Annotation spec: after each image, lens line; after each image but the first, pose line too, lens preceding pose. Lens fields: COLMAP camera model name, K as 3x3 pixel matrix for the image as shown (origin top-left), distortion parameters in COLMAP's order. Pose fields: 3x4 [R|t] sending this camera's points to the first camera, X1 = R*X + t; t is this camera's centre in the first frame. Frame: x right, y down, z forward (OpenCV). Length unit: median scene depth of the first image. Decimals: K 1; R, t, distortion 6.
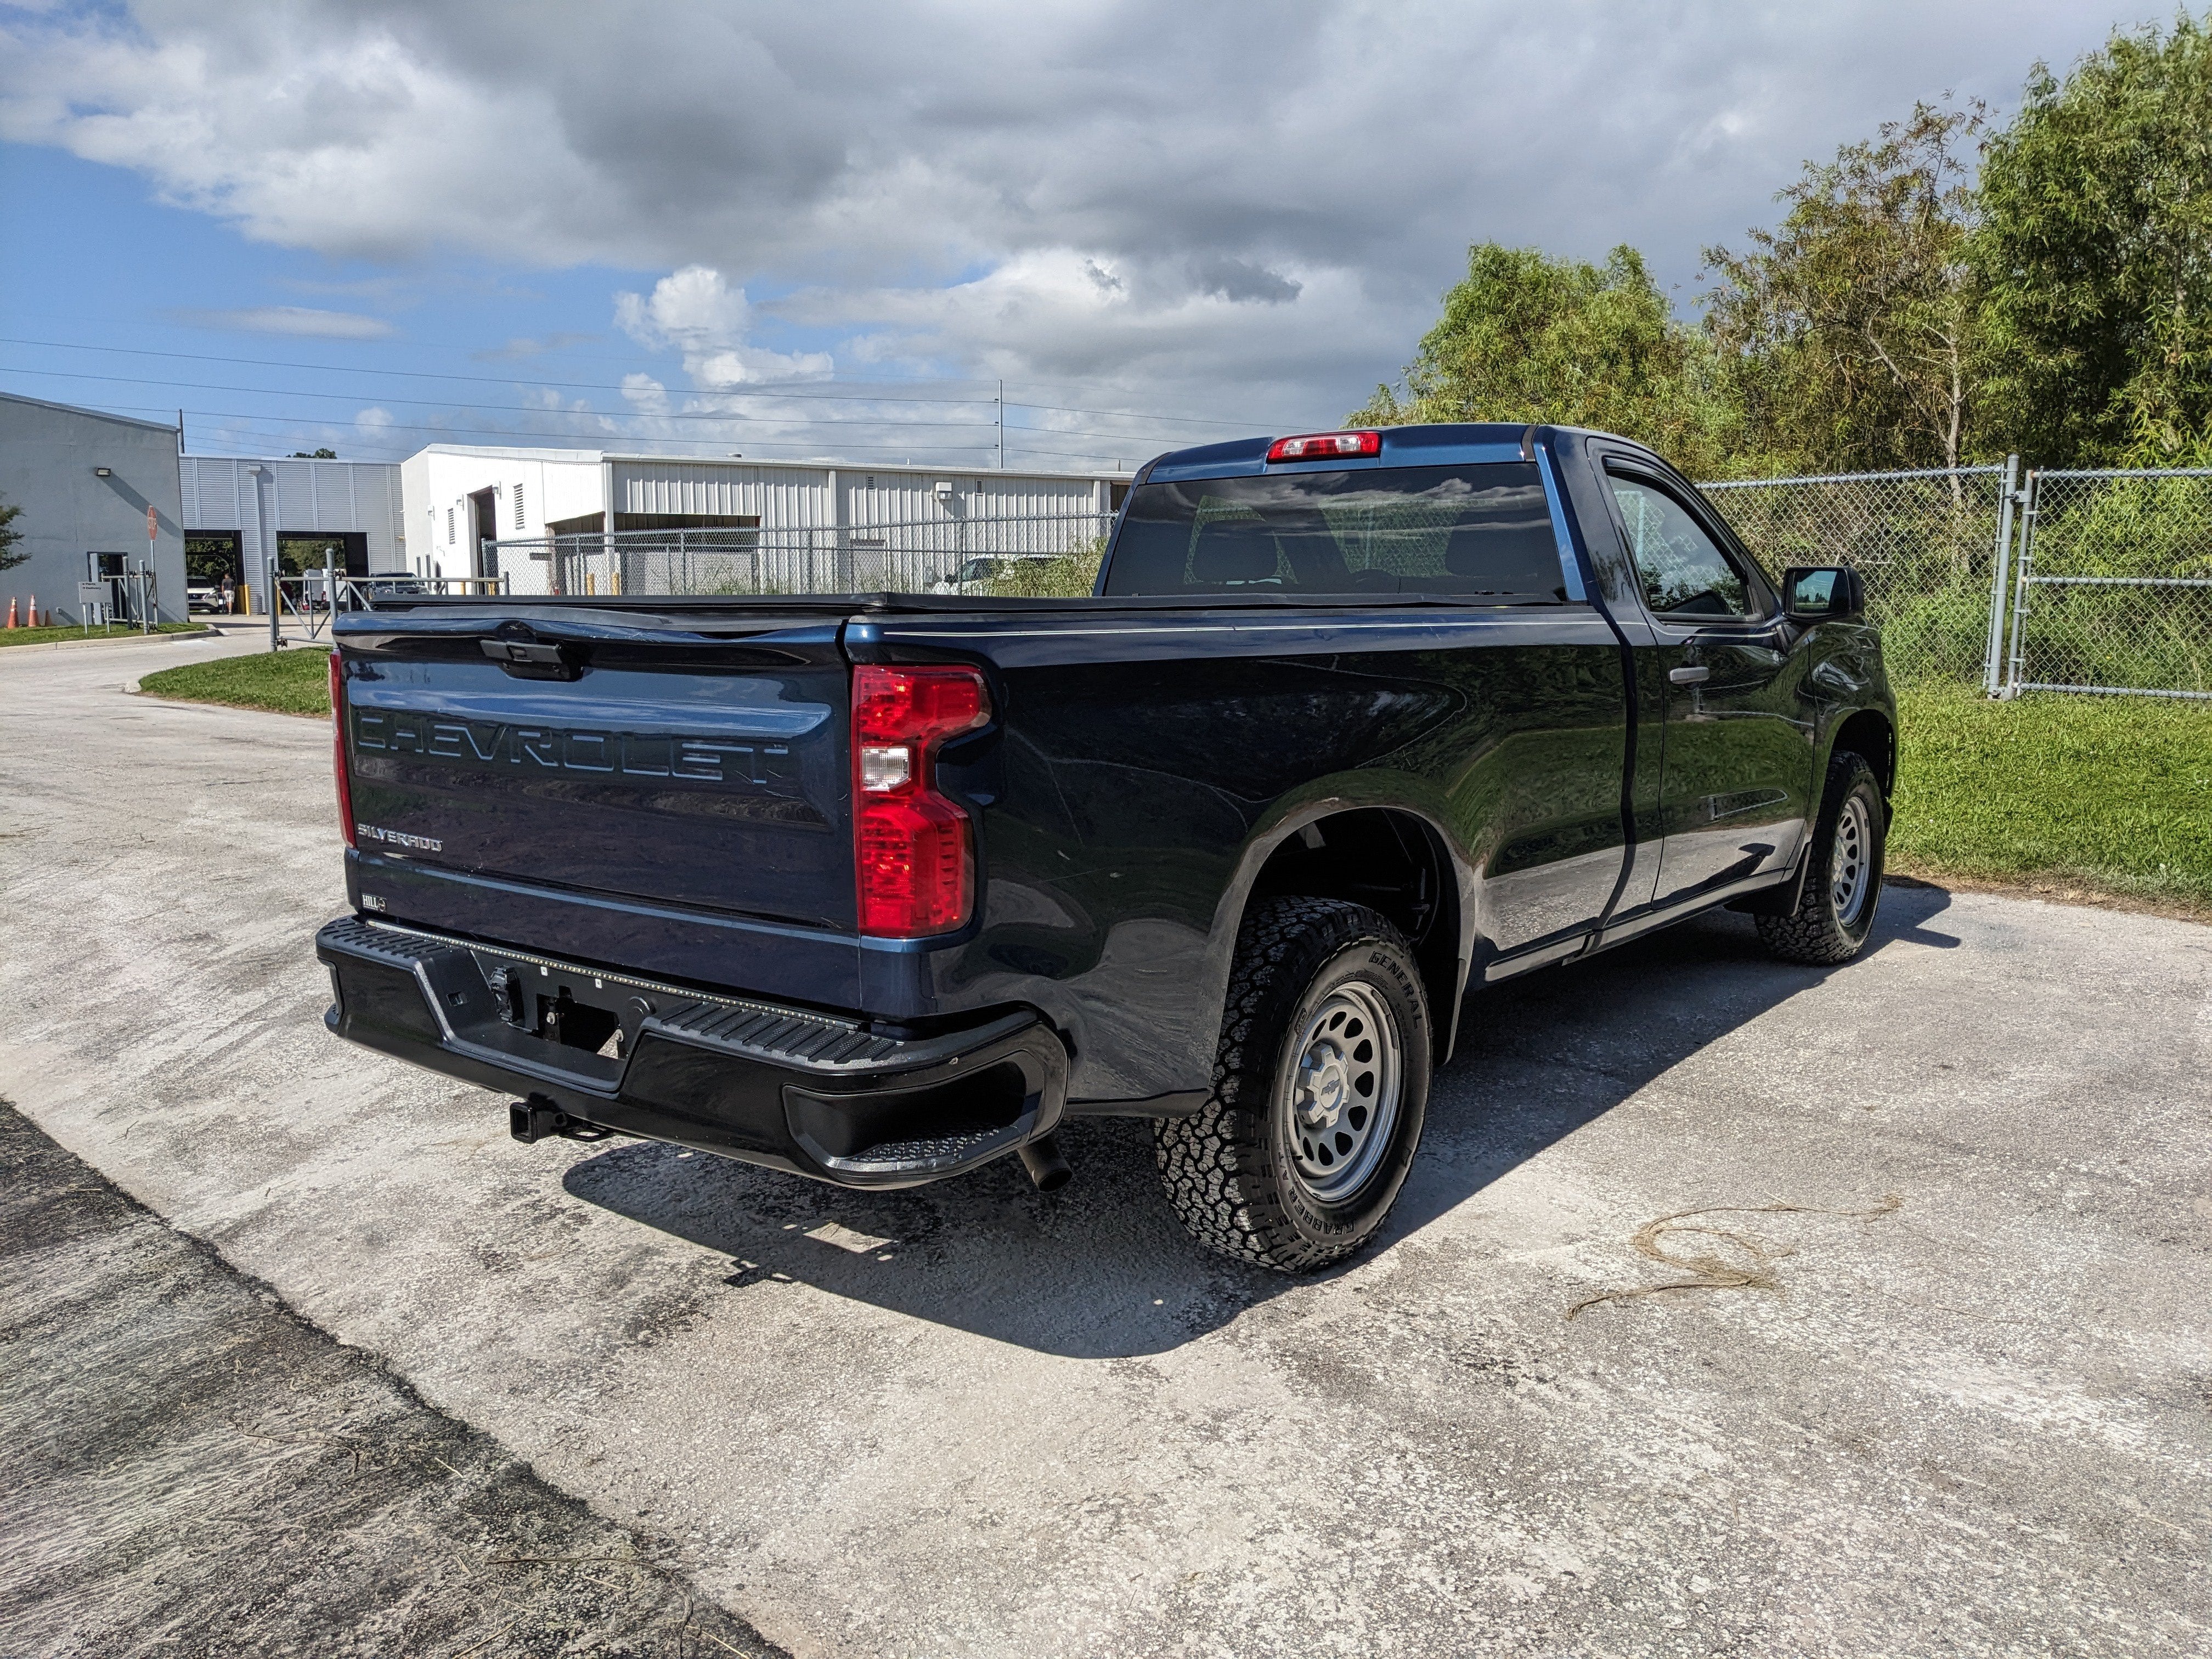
lens RADIAL K [[1746.4, 0, 1126.6], [0, 1746.4, 838.1], [0, 0, 1]] dist [0.046387, -0.078418]
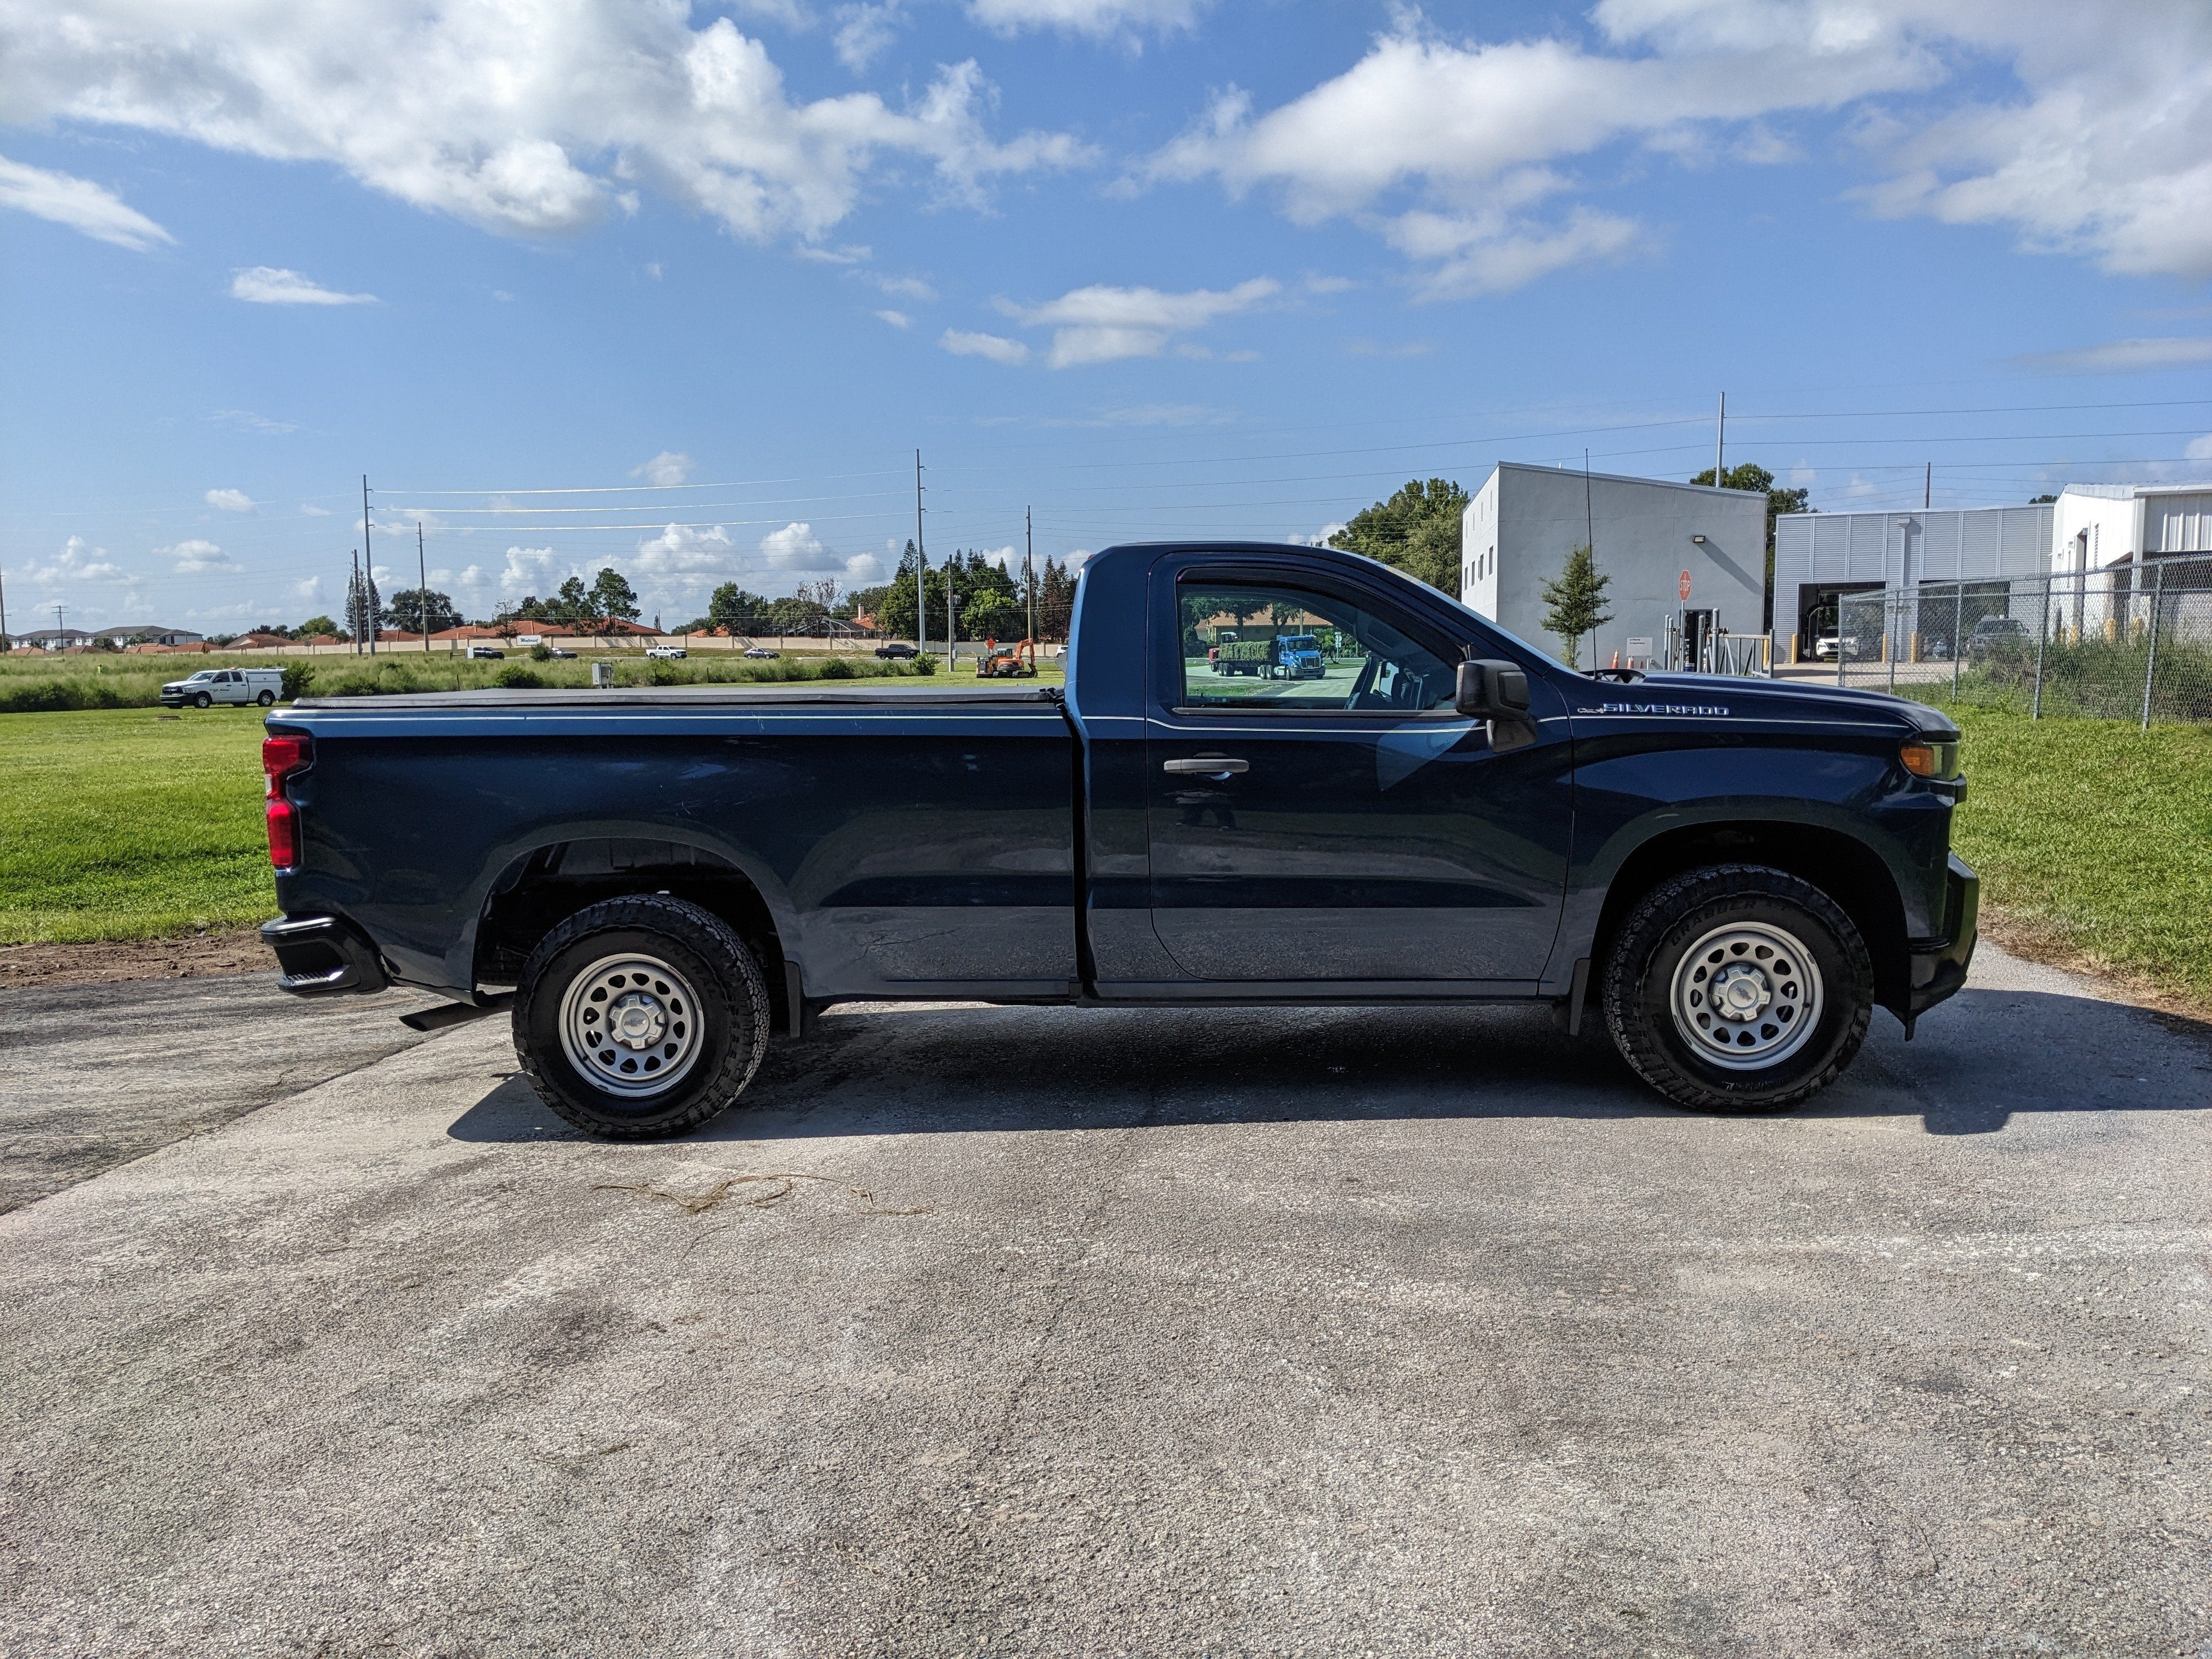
lens RADIAL K [[1746.4, 0, 1130.1], [0, 1746.4, 843.0], [0, 0, 1]] dist [0.046387, -0.078418]
pose [[0.593501, 0.079512, -0.800896, 1.569576], [-0.096495, 0.994960, 0.027272, -0.094250], [0.799028, 0.061096, 0.598182, 0.425690]]
